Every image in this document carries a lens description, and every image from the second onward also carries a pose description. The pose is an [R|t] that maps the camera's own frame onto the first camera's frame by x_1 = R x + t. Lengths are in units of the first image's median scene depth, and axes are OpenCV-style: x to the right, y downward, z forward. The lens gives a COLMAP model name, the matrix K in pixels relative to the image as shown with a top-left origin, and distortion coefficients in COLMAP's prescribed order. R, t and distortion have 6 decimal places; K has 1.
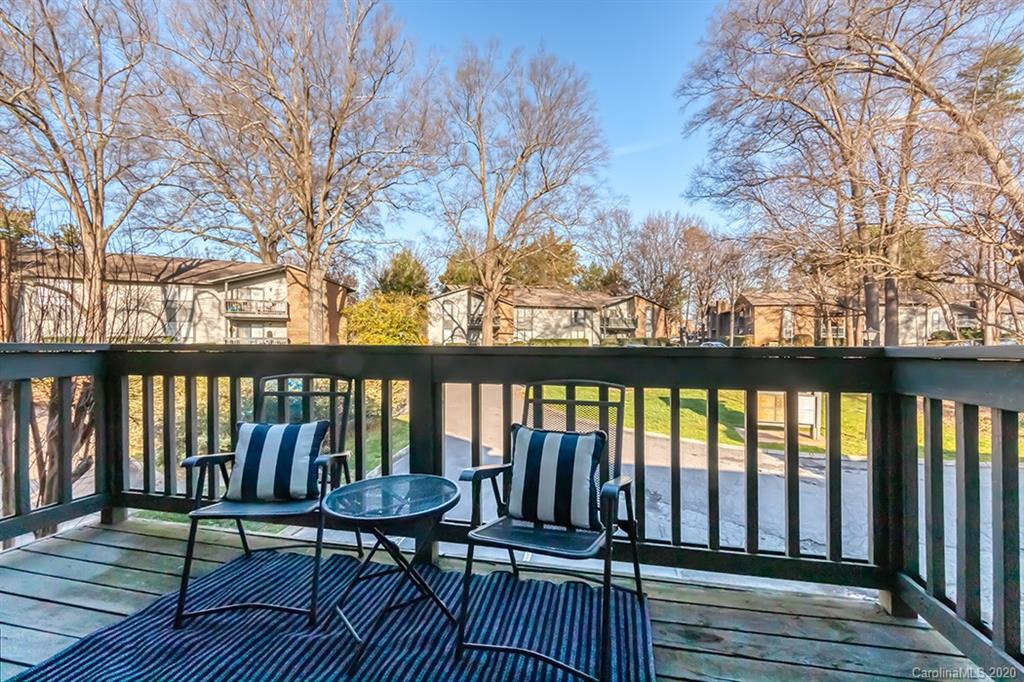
lens RADIAL K [[466.5, 0, 509.7], [0, 466.5, 339.9], [0, 0, 1]] dist [0.001412, -0.000745]
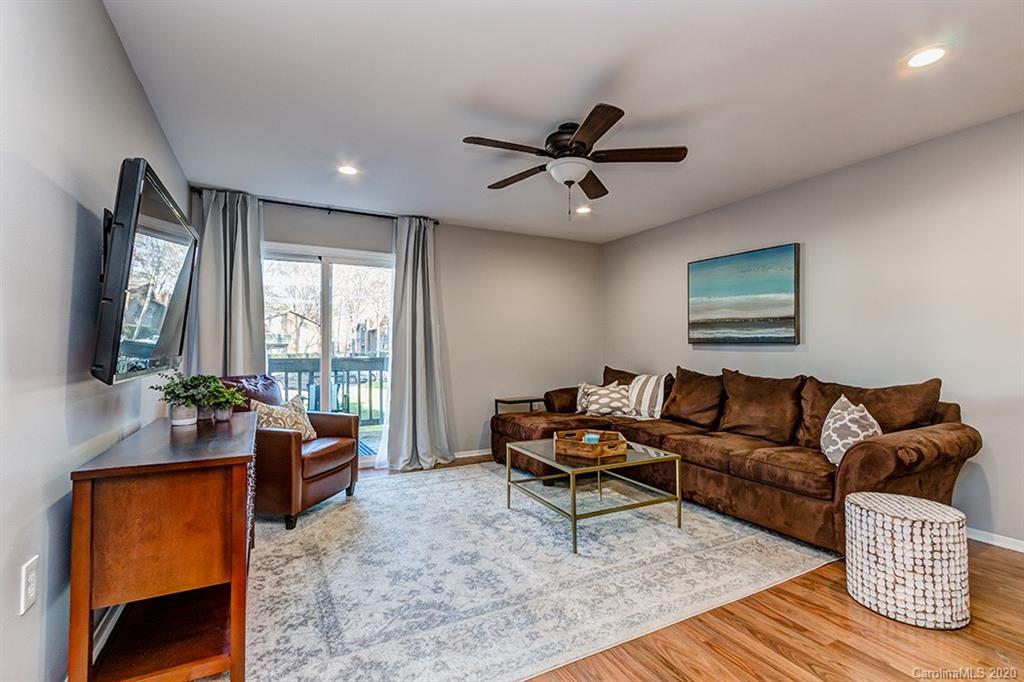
lens RADIAL K [[466.5, 0, 509.7], [0, 466.5, 339.9], [0, 0, 1]] dist [0.001412, -0.000745]
pose [[0.752387, 0.011492, 0.658621, -0.870801], [0.008409, 0.999599, -0.027048, -0.015416], [-0.658667, 0.025889, 0.751989, -1.873767]]
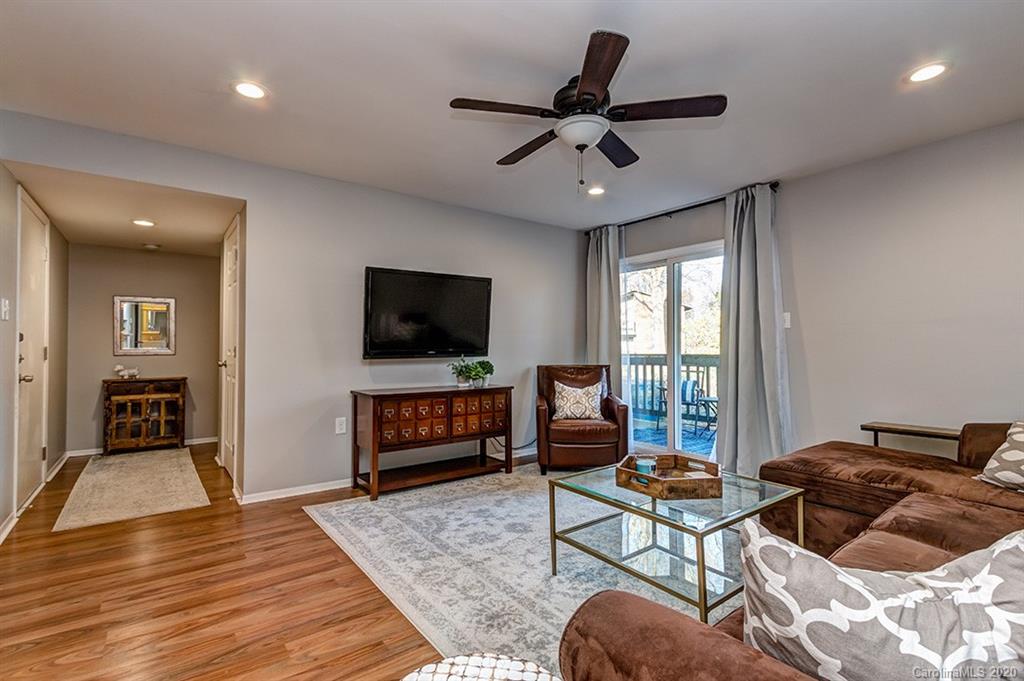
lens RADIAL K [[466.5, 0, 509.7], [0, 466.5, 339.4], [0, 0, 1]] dist [0.001412, -0.000745]
pose [[0.772567, -0.014151, -0.634776, 0.552734], [-0.002886, 0.999663, -0.025798, -0.005419], [0.634927, 0.021763, 0.772266, -1.957865]]
